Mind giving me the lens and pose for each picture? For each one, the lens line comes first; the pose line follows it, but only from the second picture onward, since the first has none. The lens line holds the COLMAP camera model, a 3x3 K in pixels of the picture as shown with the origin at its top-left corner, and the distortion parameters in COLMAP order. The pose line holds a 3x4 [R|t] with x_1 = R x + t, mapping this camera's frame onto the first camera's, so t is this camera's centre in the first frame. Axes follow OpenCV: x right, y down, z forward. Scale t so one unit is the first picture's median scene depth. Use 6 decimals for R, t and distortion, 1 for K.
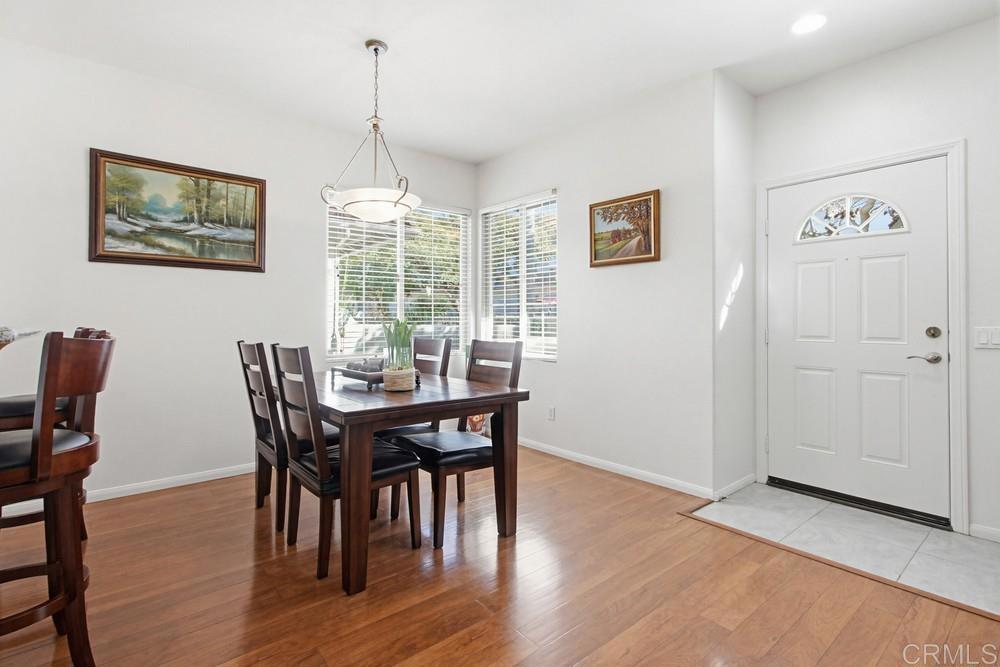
lens RADIAL K [[466.6, 0, 482.4], [0, 466.6, 315.9], [0, 0, 1]] dist [-0.001346, 0.000639]
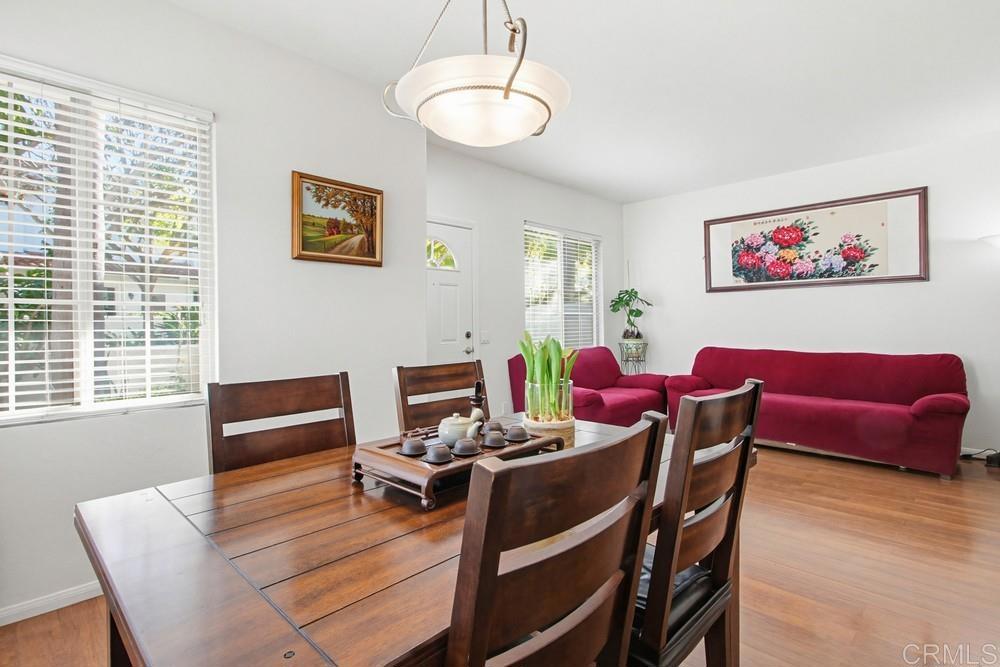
lens RADIAL K [[497.2, 0, 486.5], [0, 497.2, 330.2], [0, 0, 1]] dist [0.000808, 0.000374]
pose [[-0.095644, -0.015776, 0.995291, -0.653695], [0.003684, 0.999862, 0.016202, -0.007962], [-0.995409, 0.005216, -0.095572, 0.919326]]
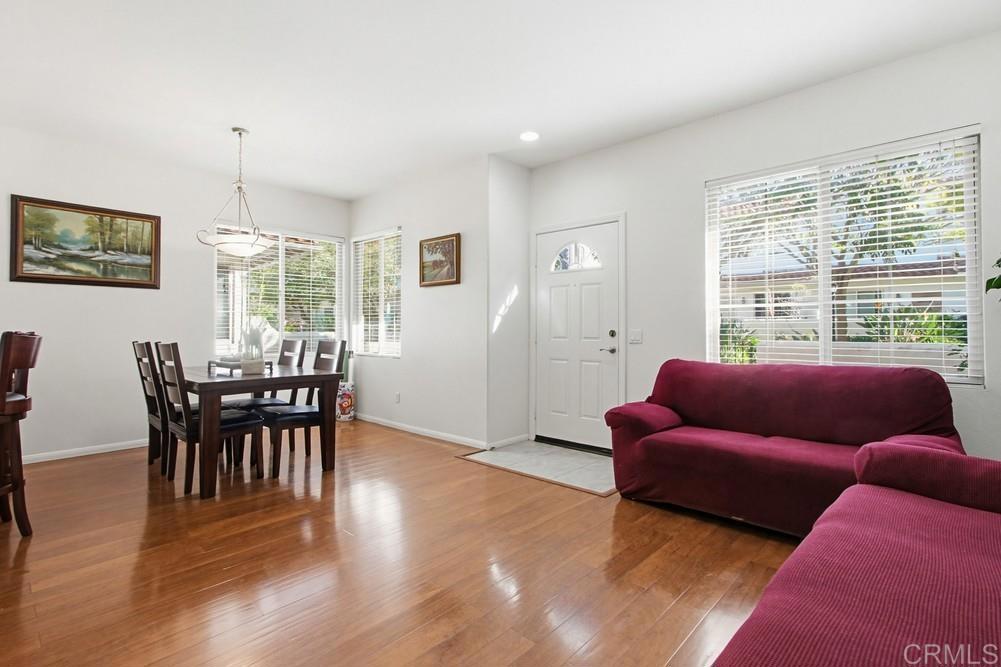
lens RADIAL K [[467.7, 0, 478.6], [0, 467.7, 321.5], [0, 0, 1]] dist [0.002236, 0.000508]
pose [[0.992650, 0.000665, 0.121023, 0.275276], [-0.000034, 0.999986, -0.005212, 0.002659], [-0.121024, 0.005170, 0.992636, -0.423544]]
